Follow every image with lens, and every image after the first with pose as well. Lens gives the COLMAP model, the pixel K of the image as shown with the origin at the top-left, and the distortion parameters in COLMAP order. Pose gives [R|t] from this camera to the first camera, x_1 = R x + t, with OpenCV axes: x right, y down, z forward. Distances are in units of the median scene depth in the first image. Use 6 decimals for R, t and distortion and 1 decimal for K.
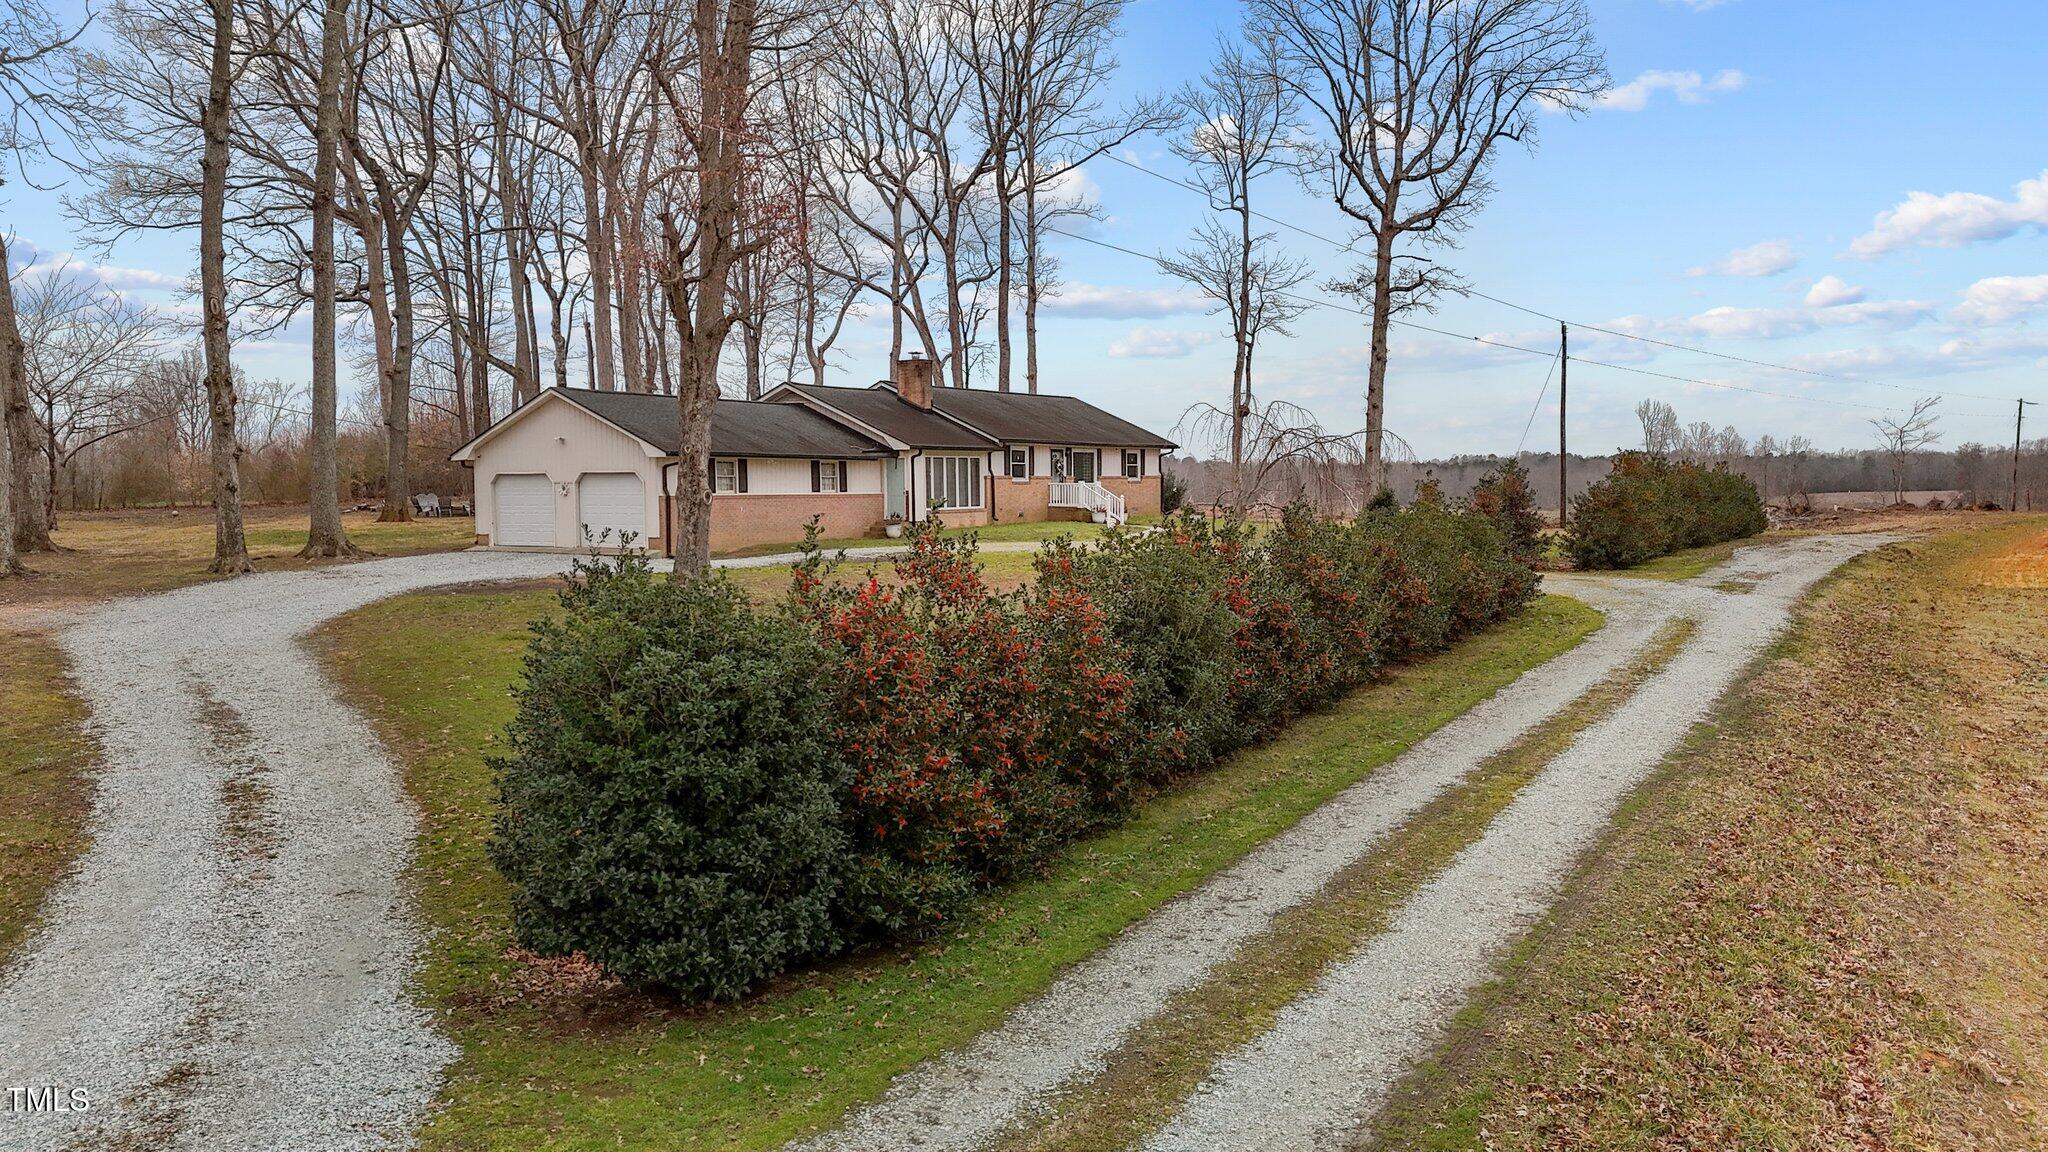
lens RADIAL K [[1470.8, 0, 1018.6], [0, 1470.8, 634.2], [0, 0, 1]] dist [0.060029, -0.031021]
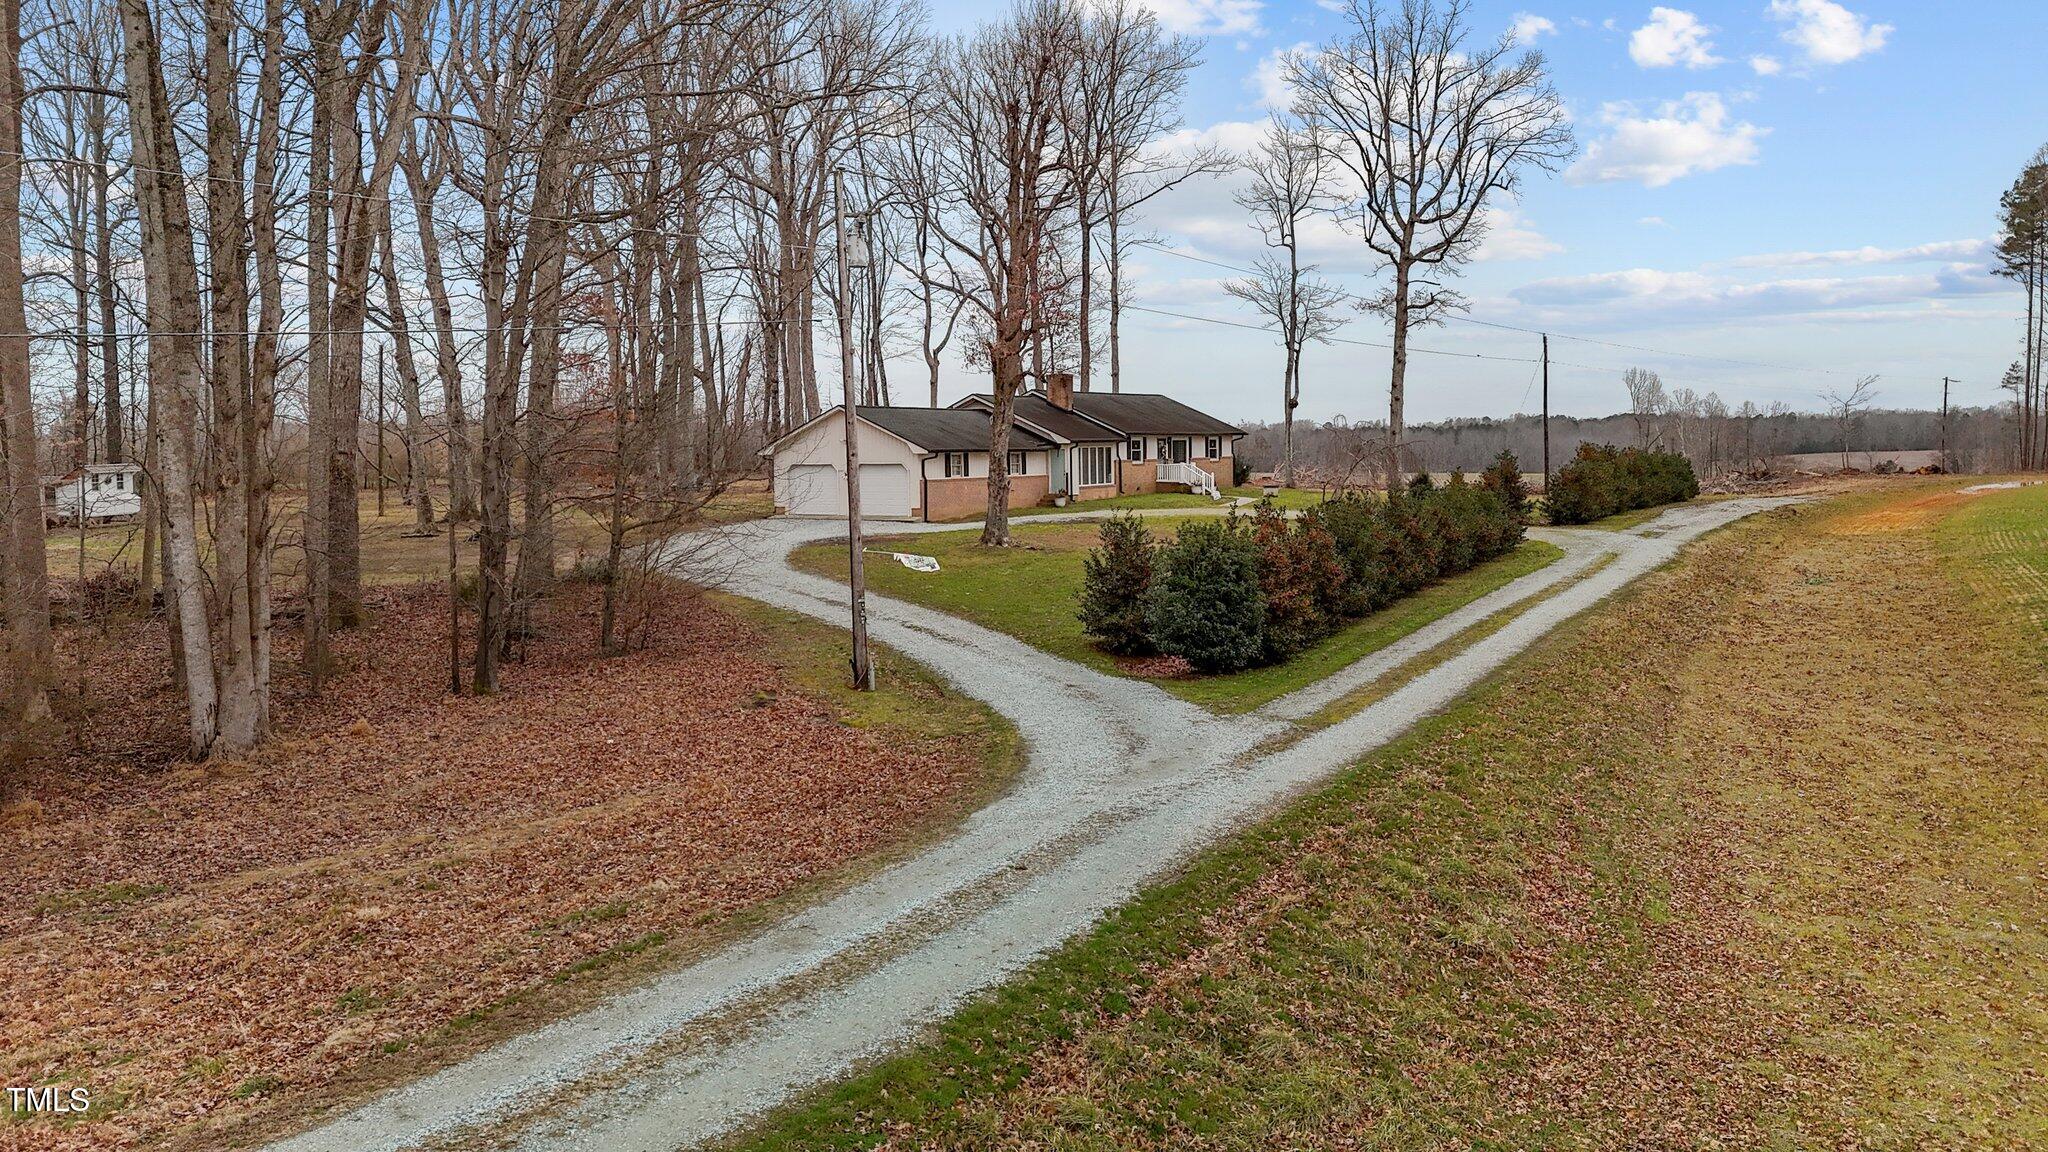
lens RADIAL K [[1470.8, 0, 1026.2], [0, 1470.8, 575.2], [0, 0, 1]] dist [0.060029, -0.031021]
pose [[0.999935, -0.008982, 0.006989, -0.274320], [0.009100, 0.999815, -0.016955, 0.046987], [-0.006835, 0.017018, 0.999832, -0.821718]]
